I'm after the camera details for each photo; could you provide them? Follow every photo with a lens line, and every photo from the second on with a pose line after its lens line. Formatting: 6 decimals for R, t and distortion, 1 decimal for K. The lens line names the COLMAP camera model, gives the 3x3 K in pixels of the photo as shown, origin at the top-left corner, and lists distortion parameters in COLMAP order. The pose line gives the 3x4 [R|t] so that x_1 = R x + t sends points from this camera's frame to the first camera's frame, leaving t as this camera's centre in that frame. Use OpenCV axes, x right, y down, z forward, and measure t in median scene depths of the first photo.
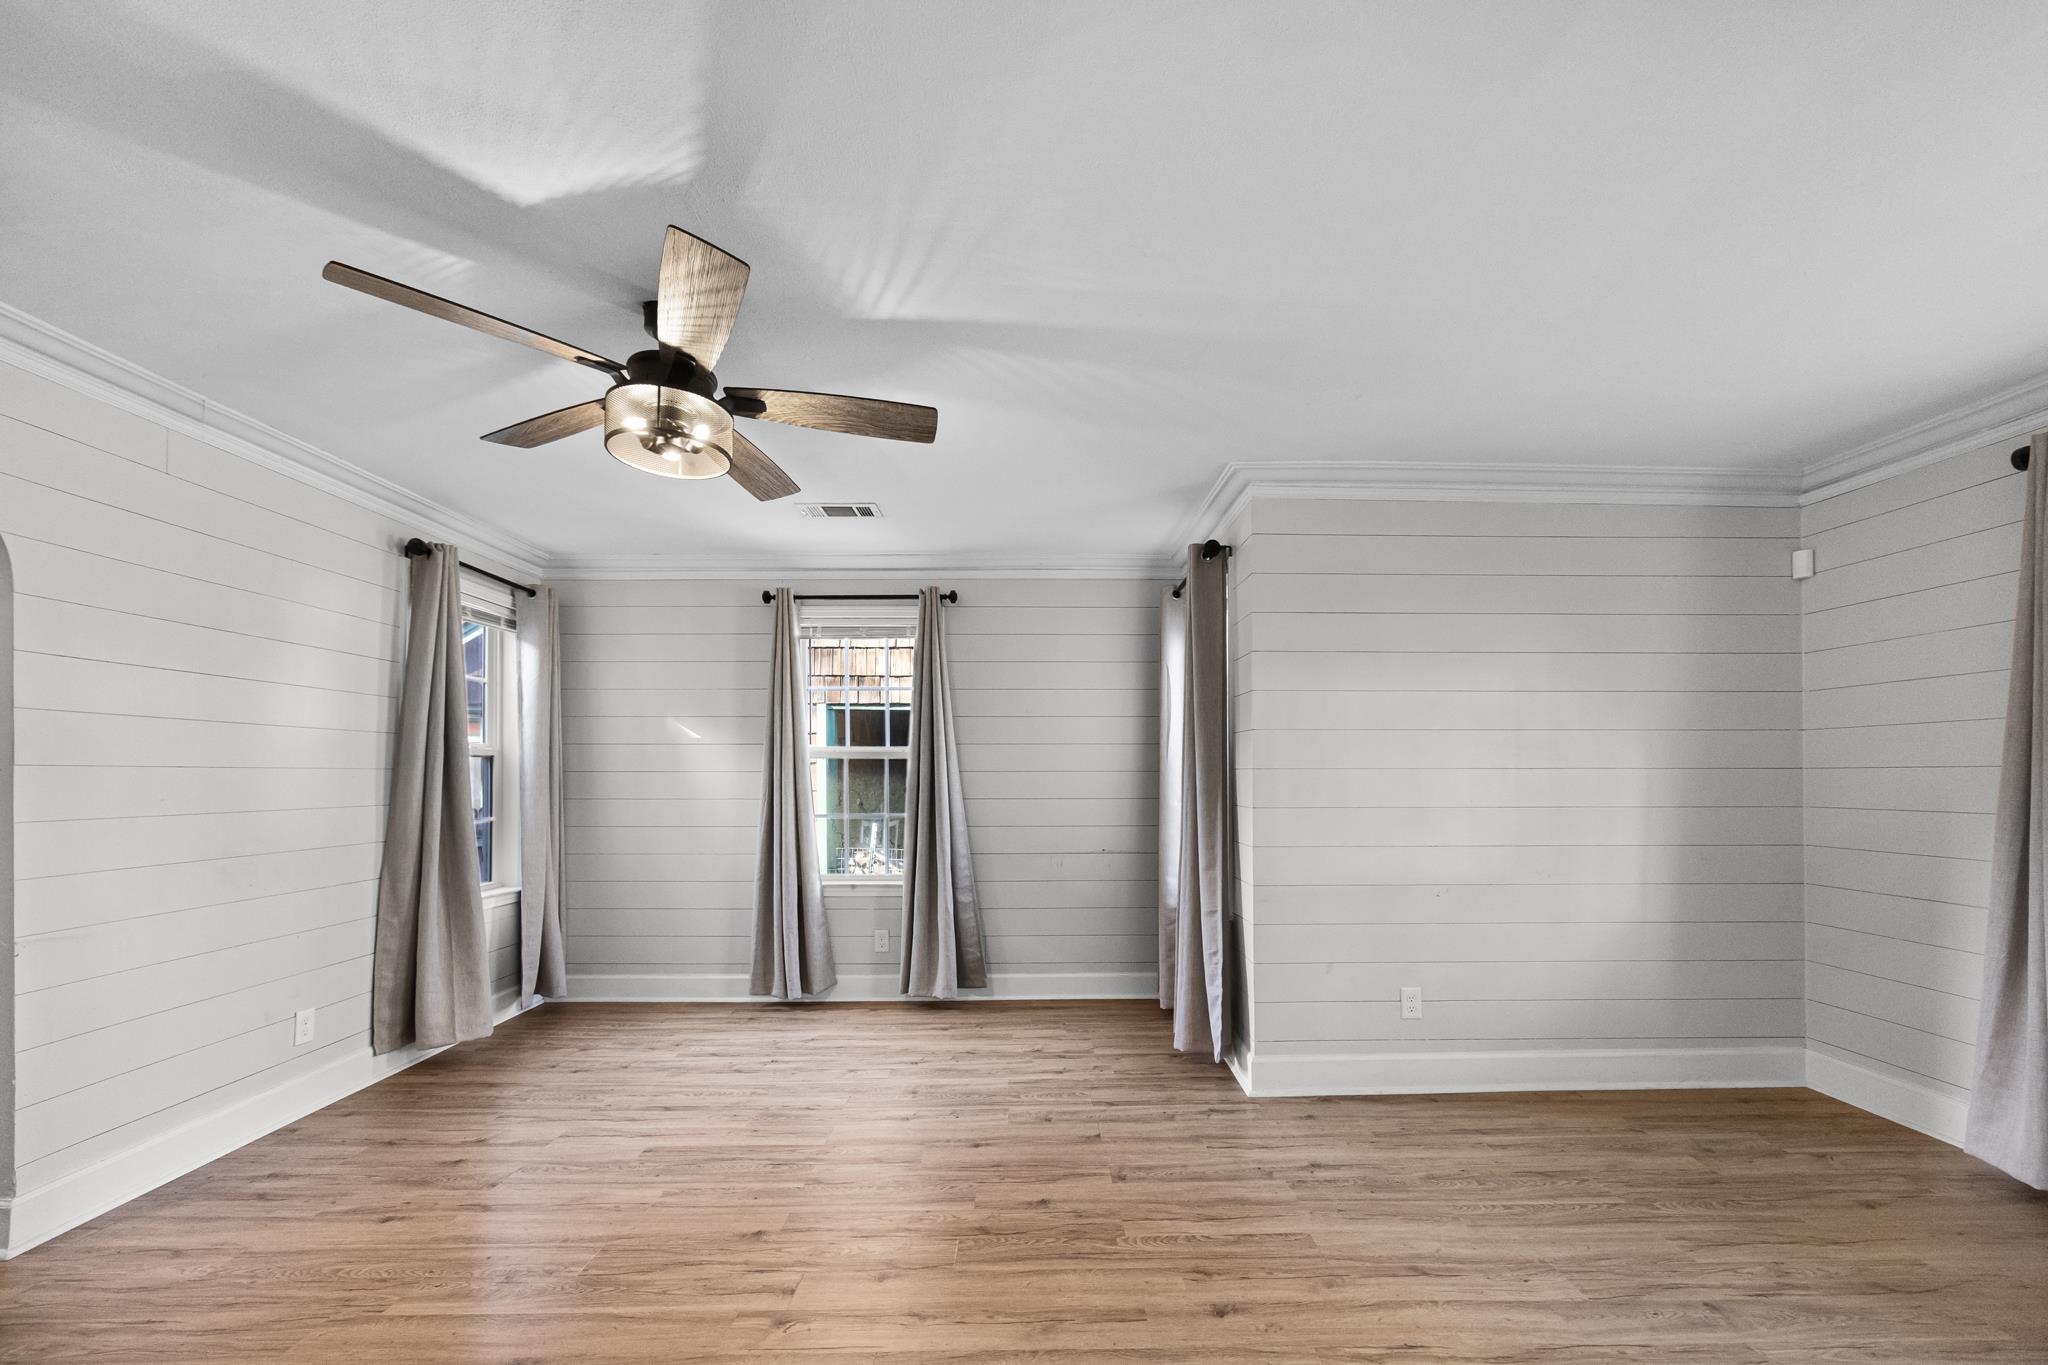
lens RADIAL K [[809.5, 0, 1025.9], [0, 809.5, 762.6], [0, 0, 1]] dist [-0.002991, 0.000051]
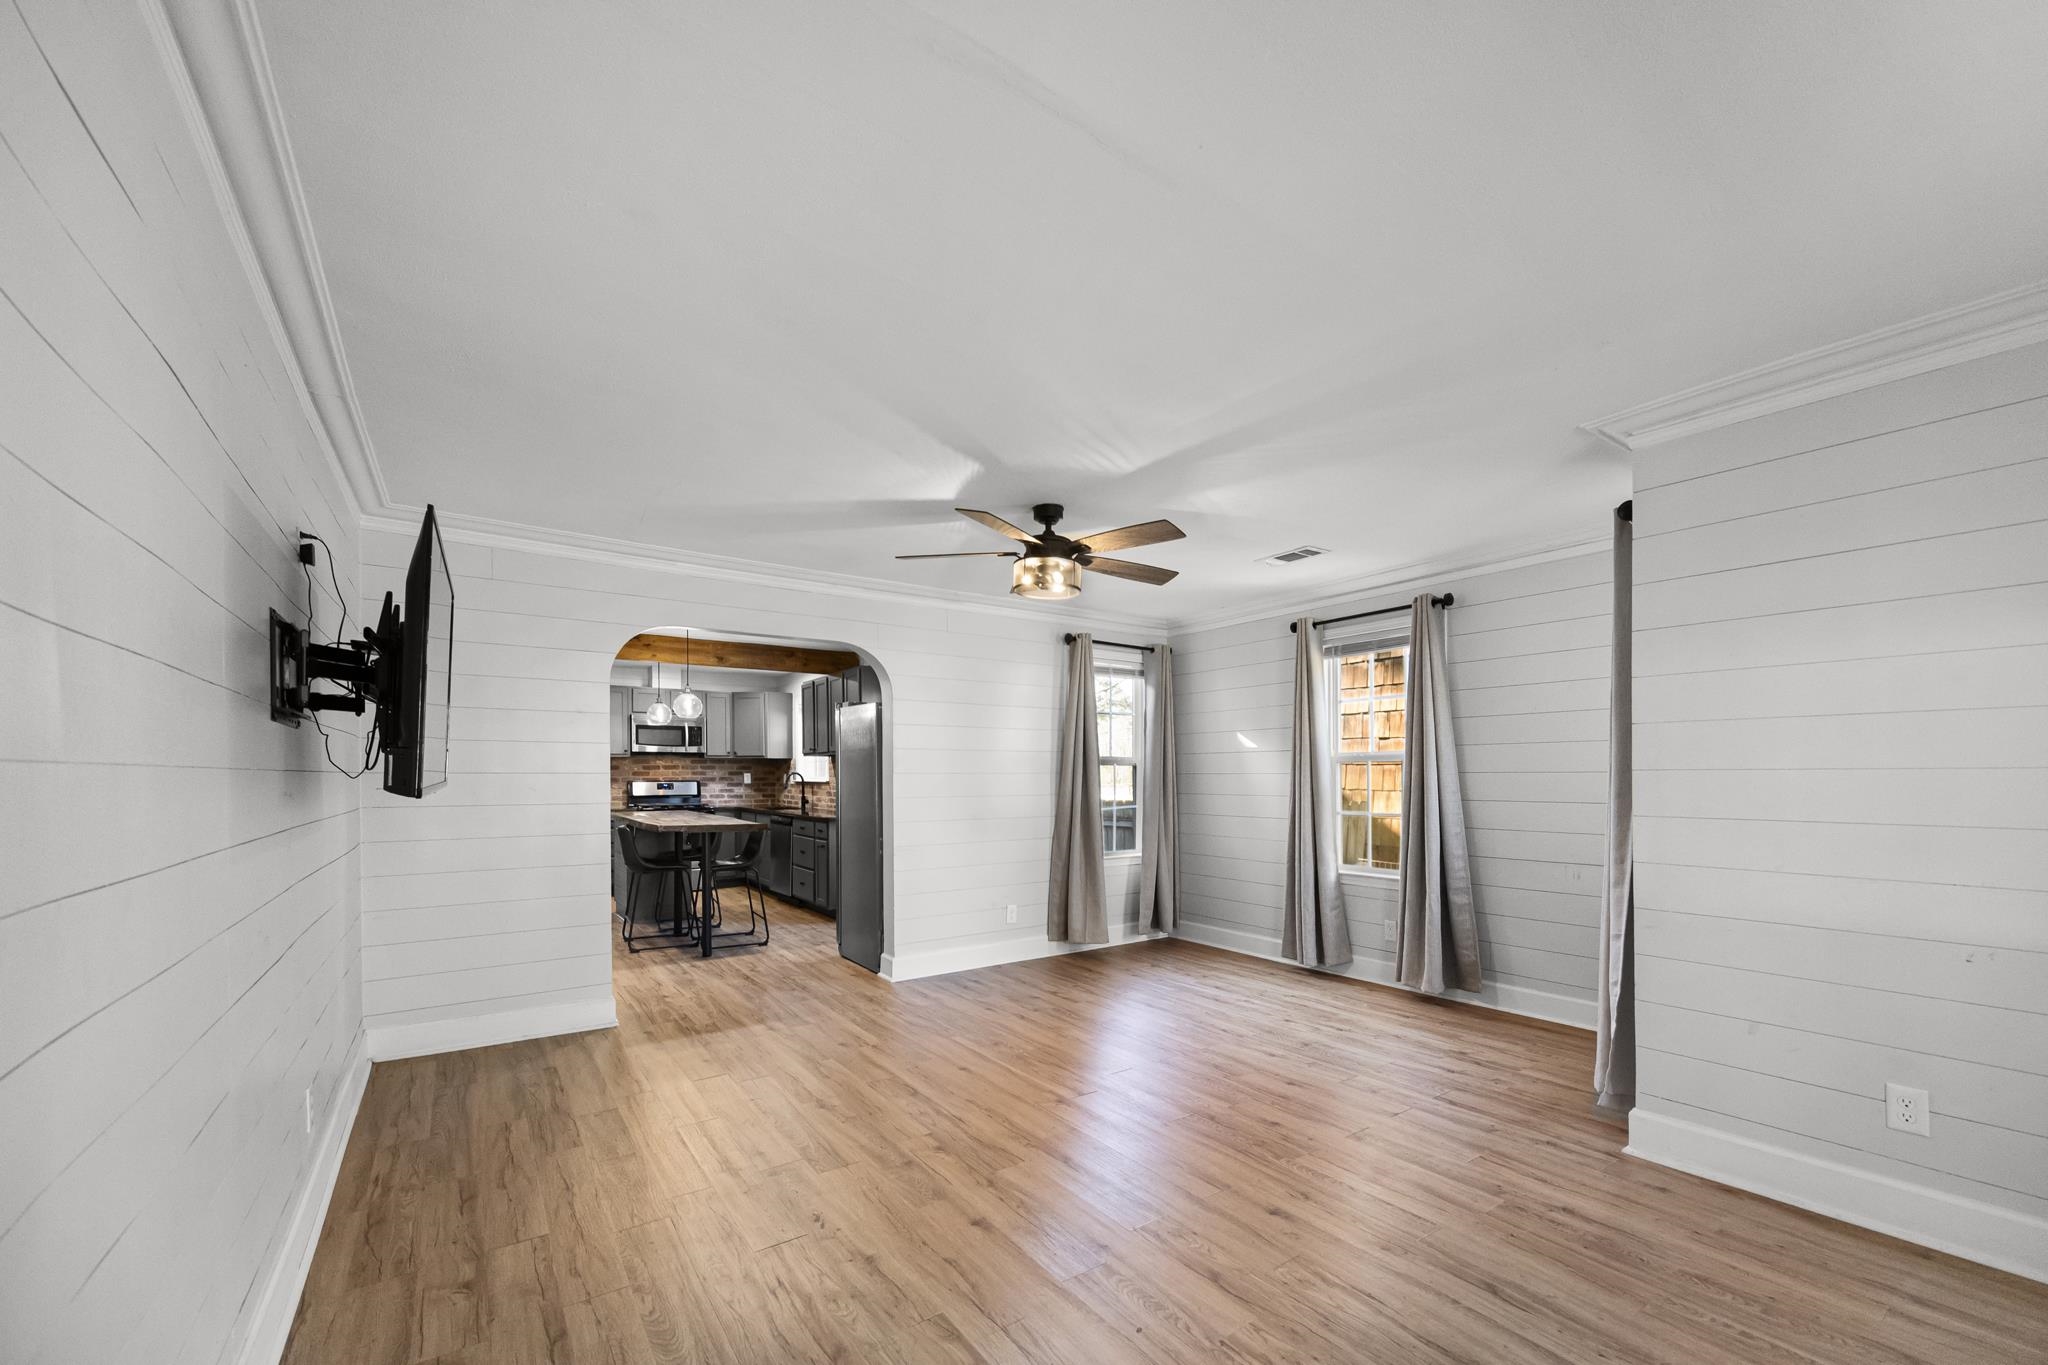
lens RADIAL K [[809.5, 0, 1025.9], [0, 809.5, 762.6], [0, 0, 1]] dist [-0.002991, 0.000051]
pose [[0.562629, -0.013892, -0.826593, 0.460259], [0.014898, 0.999867, -0.006664, -0.003017], [0.826575, -0.008565, 0.562761, -0.002515]]
